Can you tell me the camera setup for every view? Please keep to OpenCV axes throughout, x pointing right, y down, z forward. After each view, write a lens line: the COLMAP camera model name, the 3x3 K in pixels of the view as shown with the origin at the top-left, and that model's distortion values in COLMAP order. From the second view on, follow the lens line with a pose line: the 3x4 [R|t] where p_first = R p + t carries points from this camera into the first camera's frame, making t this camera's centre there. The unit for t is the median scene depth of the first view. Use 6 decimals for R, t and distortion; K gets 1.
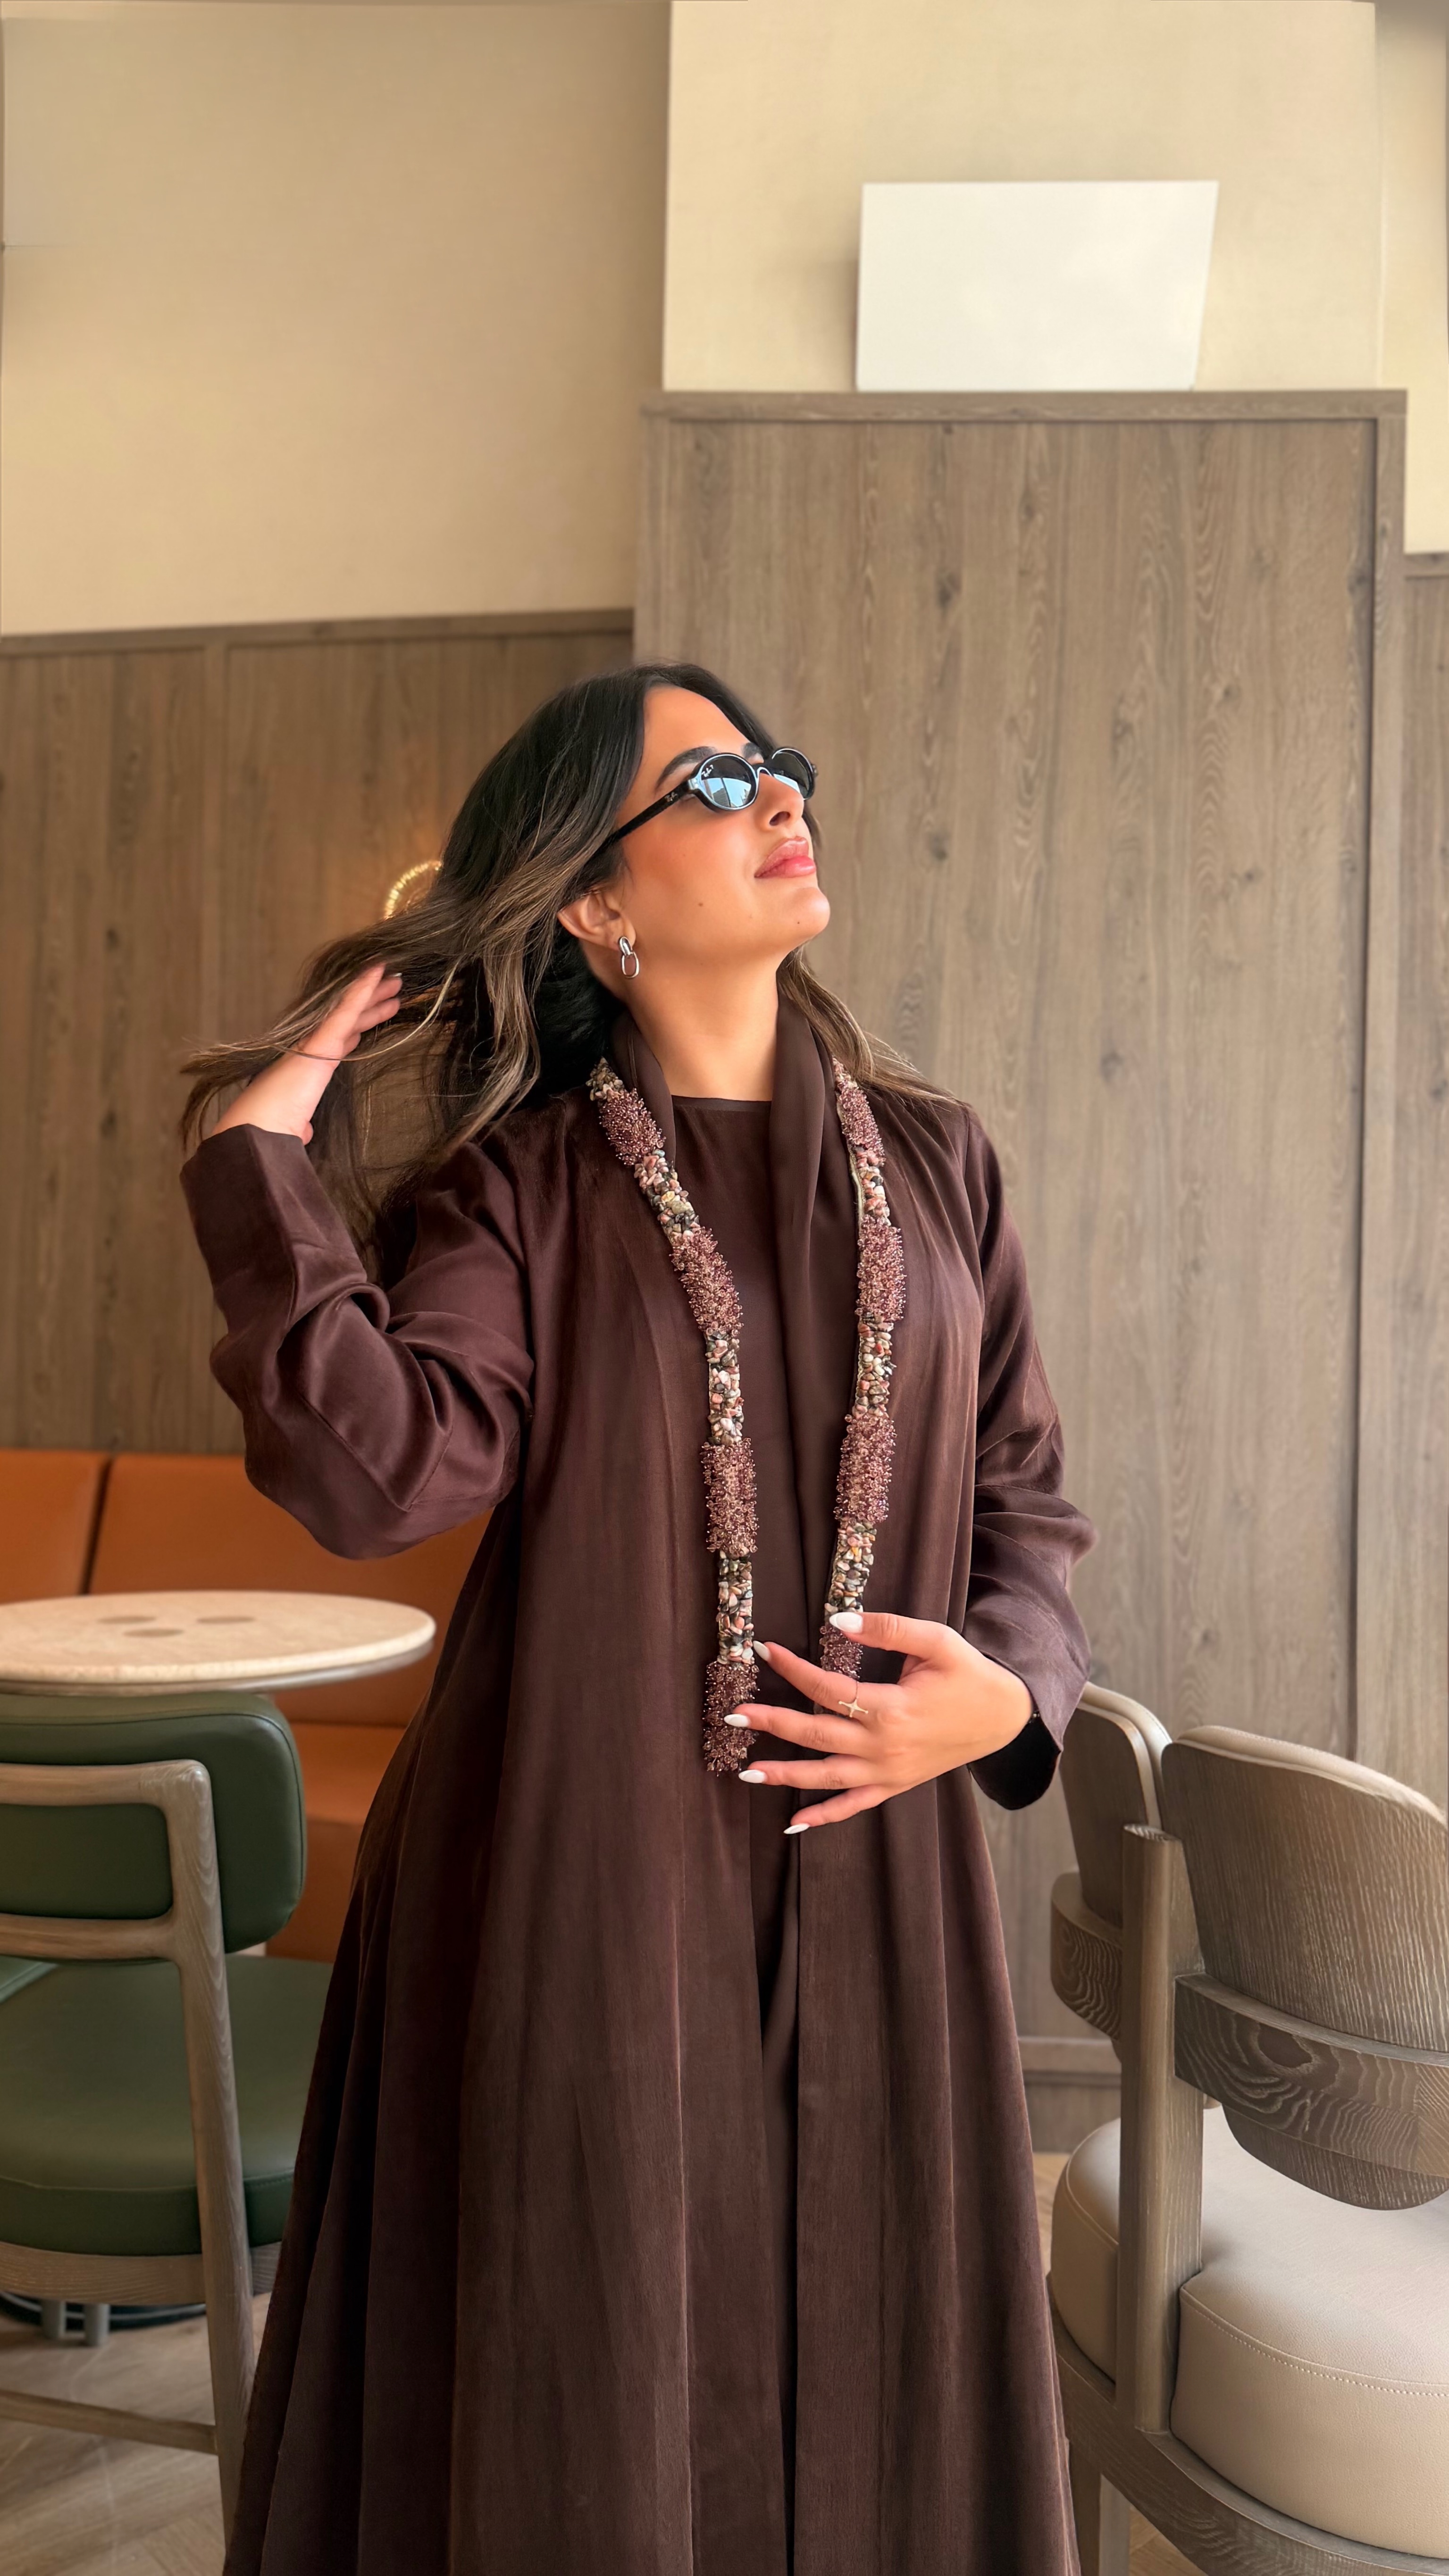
lens RADIAL K [[1868.9, 0, 709.8], [0, 1868.9, 1305.9], [0, 0, 1]] dist [0.065159, -0.106866]
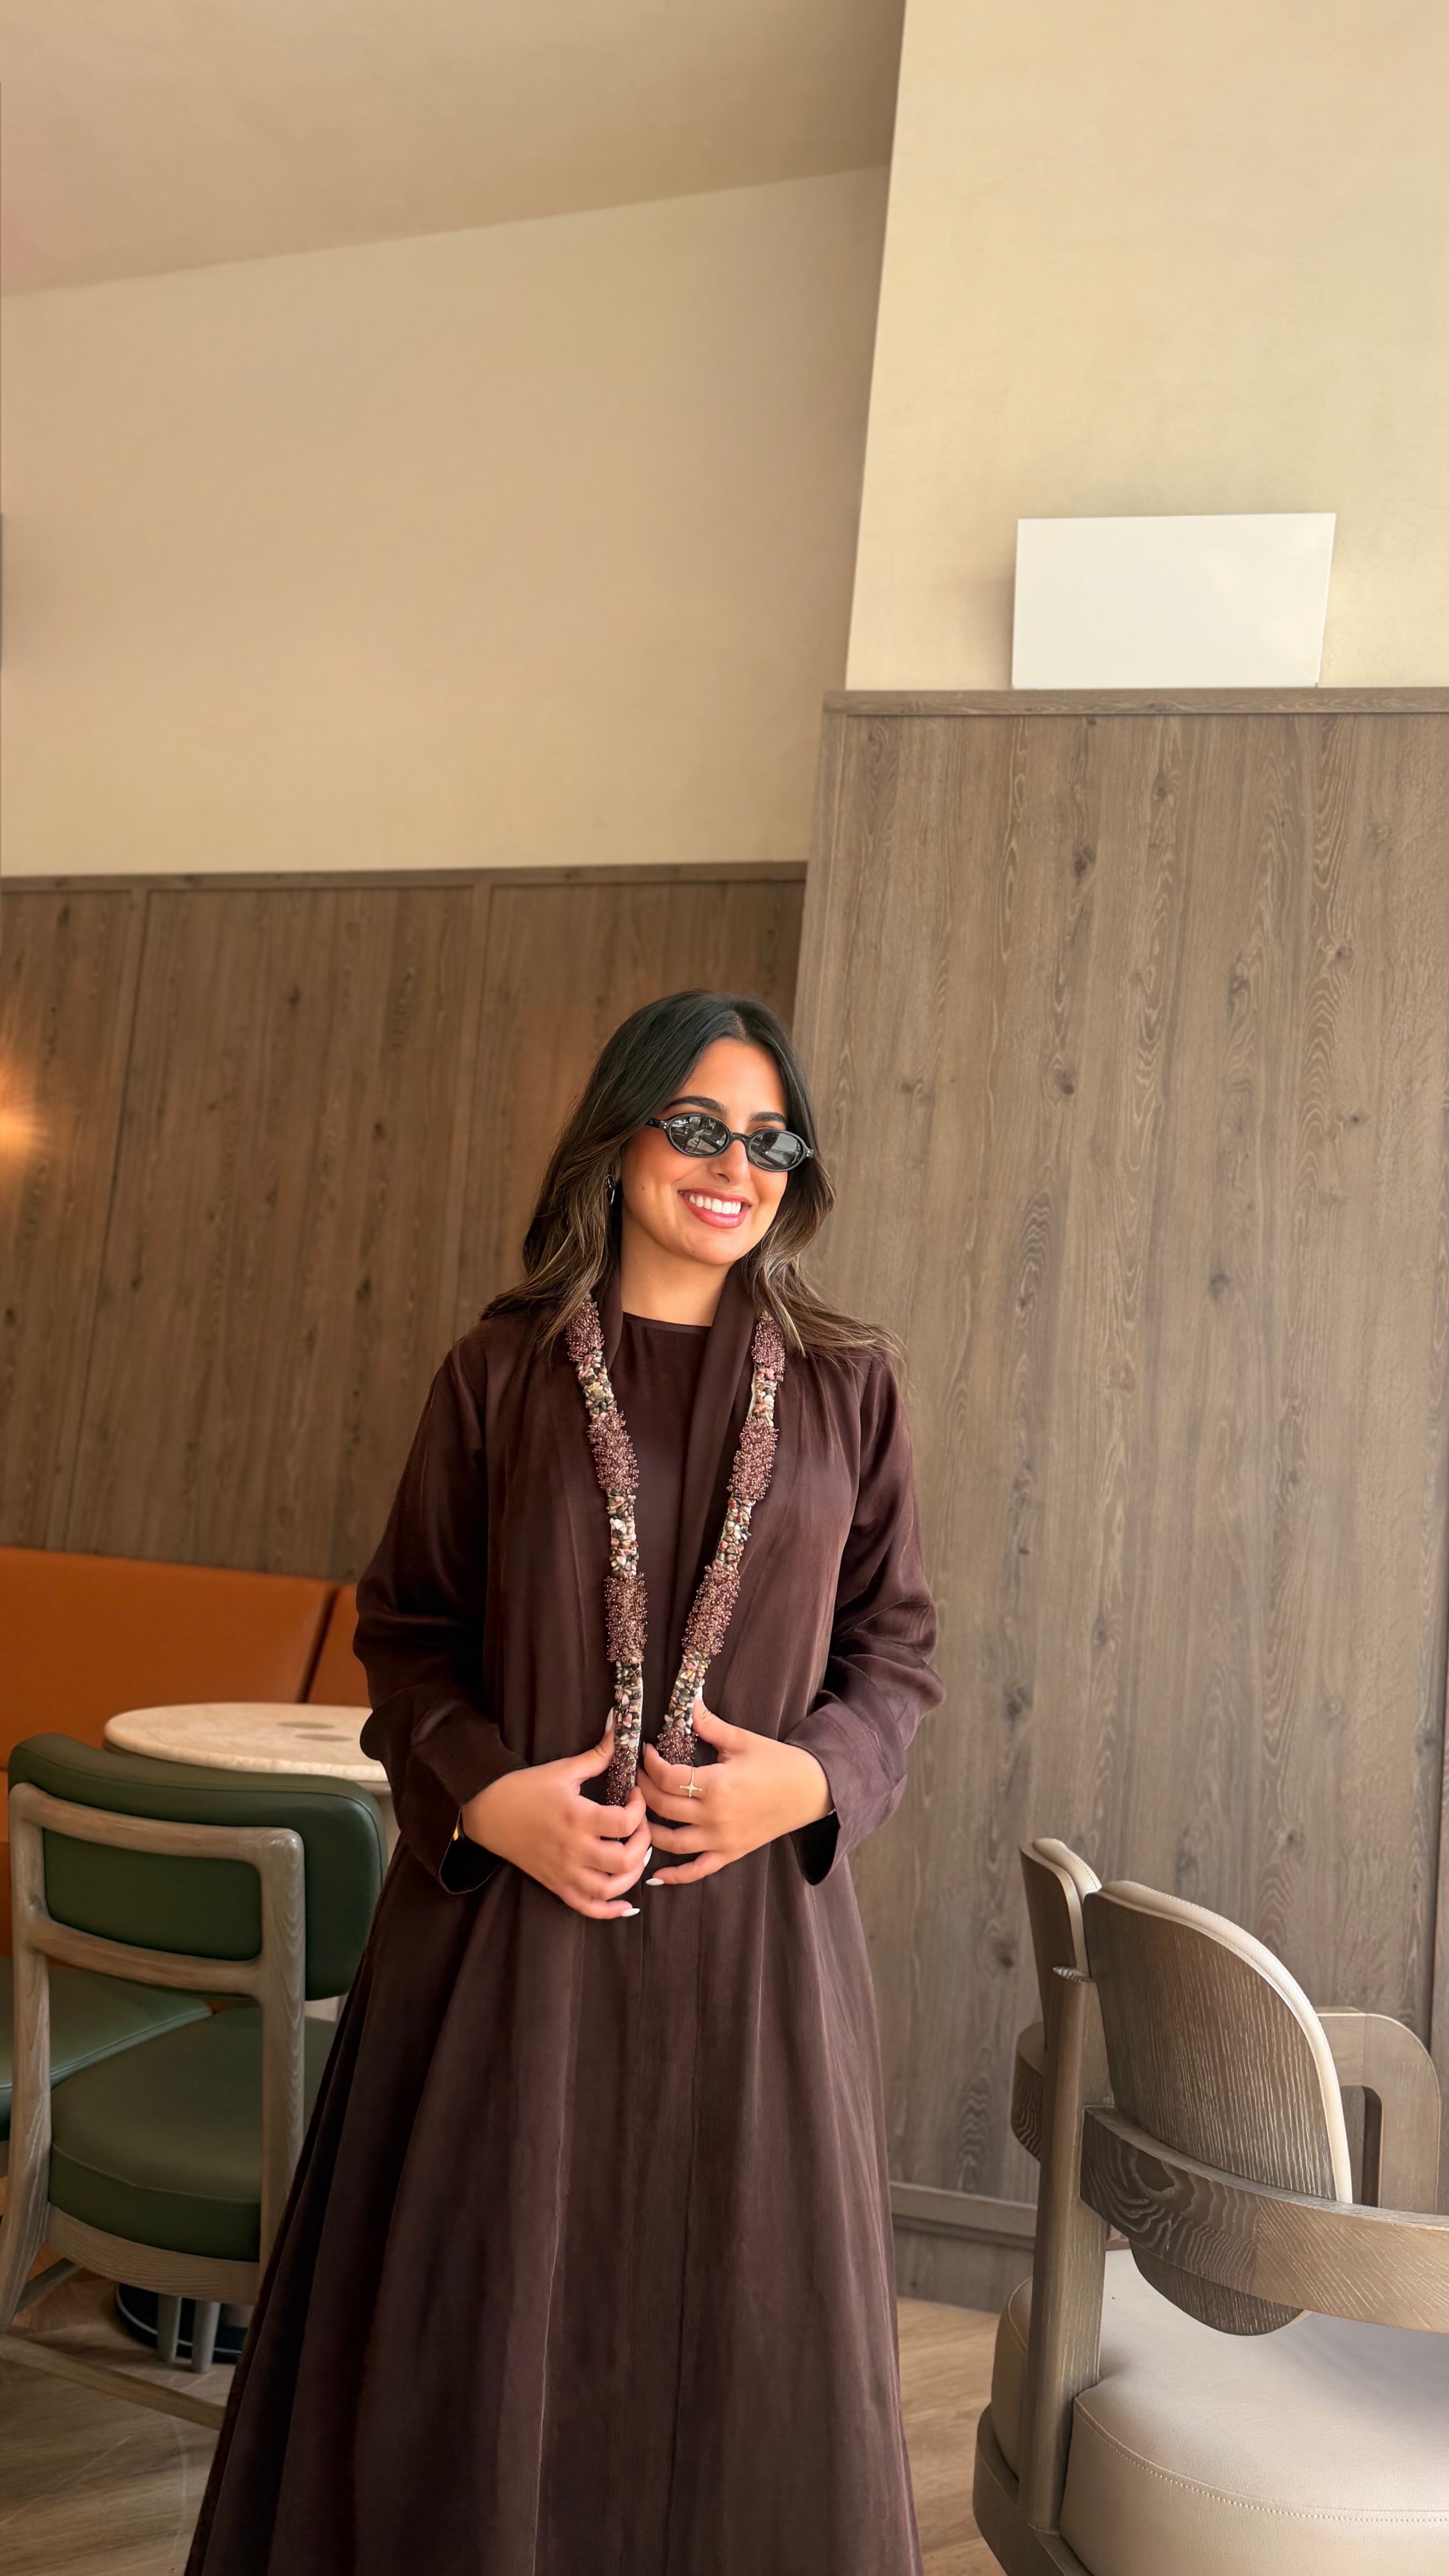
lens RADIAL K [[1868.9, 0, 689.6], [0, 1868.9, 1257.3], [0, 0, 1]] dist [0.065159, -0.106866]
pose [[0.983983, 0.046301, -0.172142, 0.099156], [-0.066561, 0.991266, -0.113850, -0.001207], [0.165367, 0.123485, 0.978471, -0.108544]]
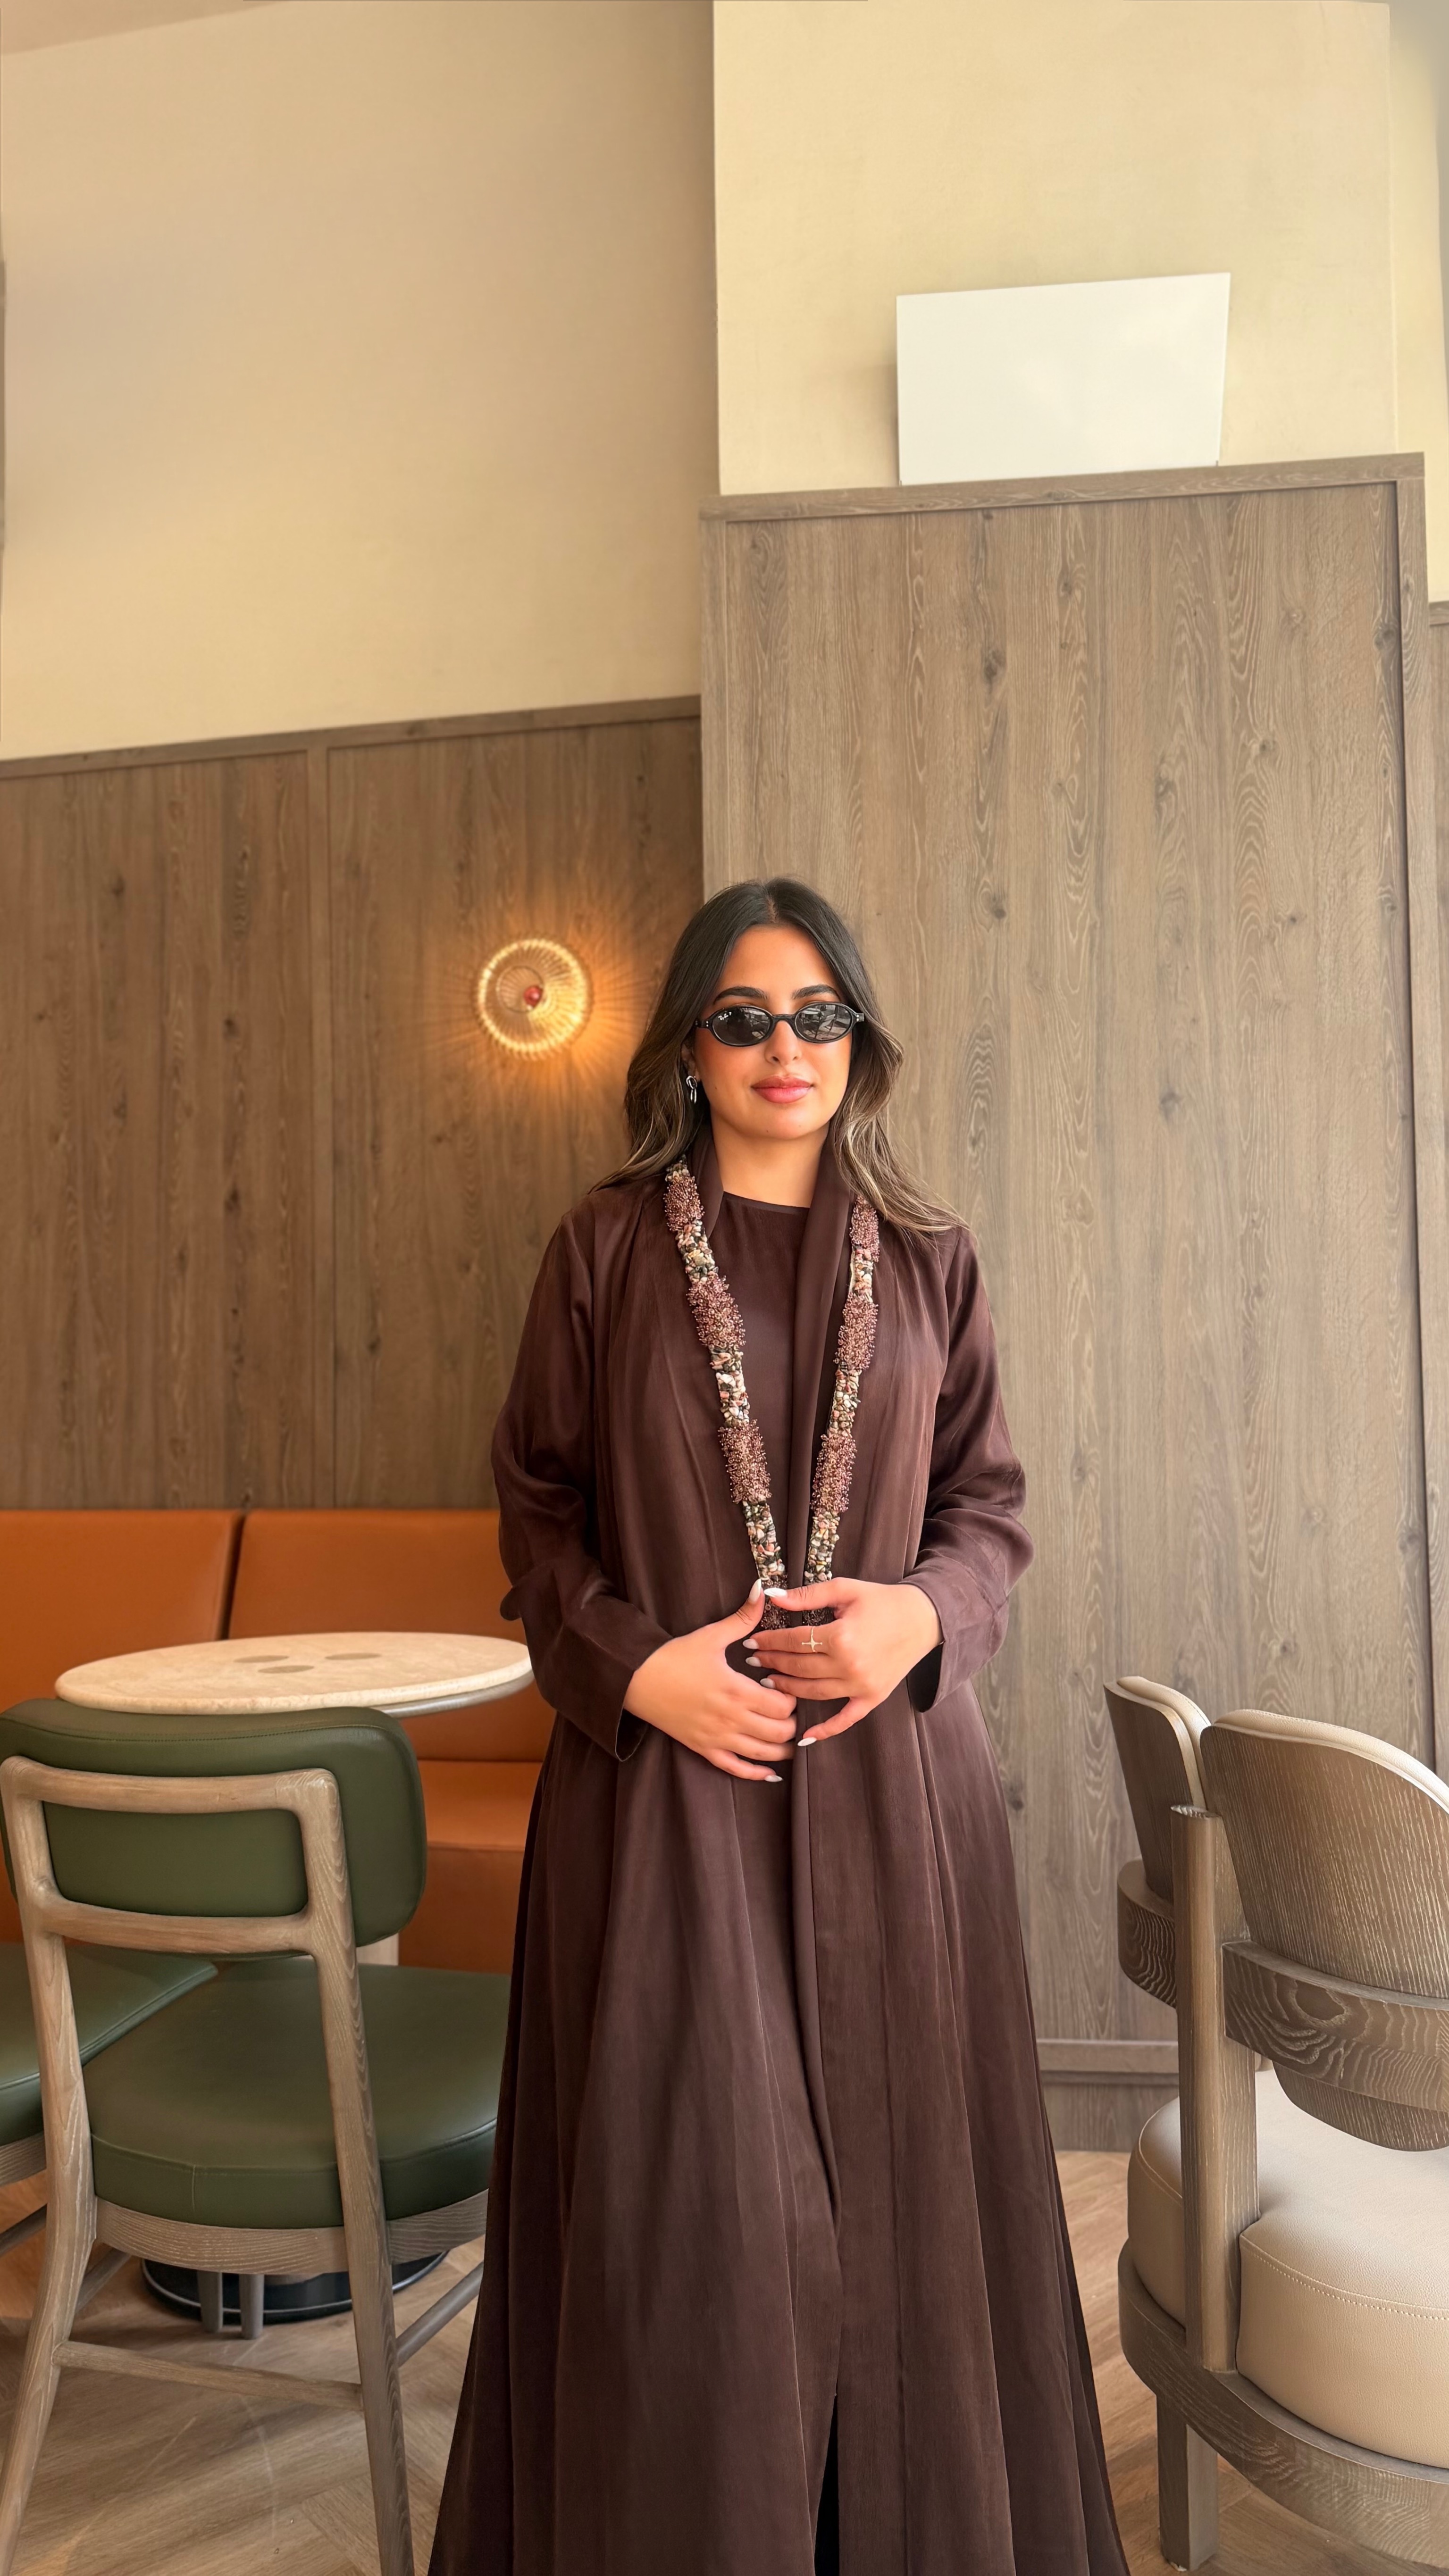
lens RADIAL K [[1868.9, 0, 732.6], [0, 1868.9, 1304.6], [0, 0, 1]] dist [0.065159, -0.106866]
pose [[0.997926, -0.039810, -0.050582, 0.019039], [0.038348, 0.998827, -0.029559, 0.005345], [0.051700, 0.027558, 0.998282, -0.057131]]
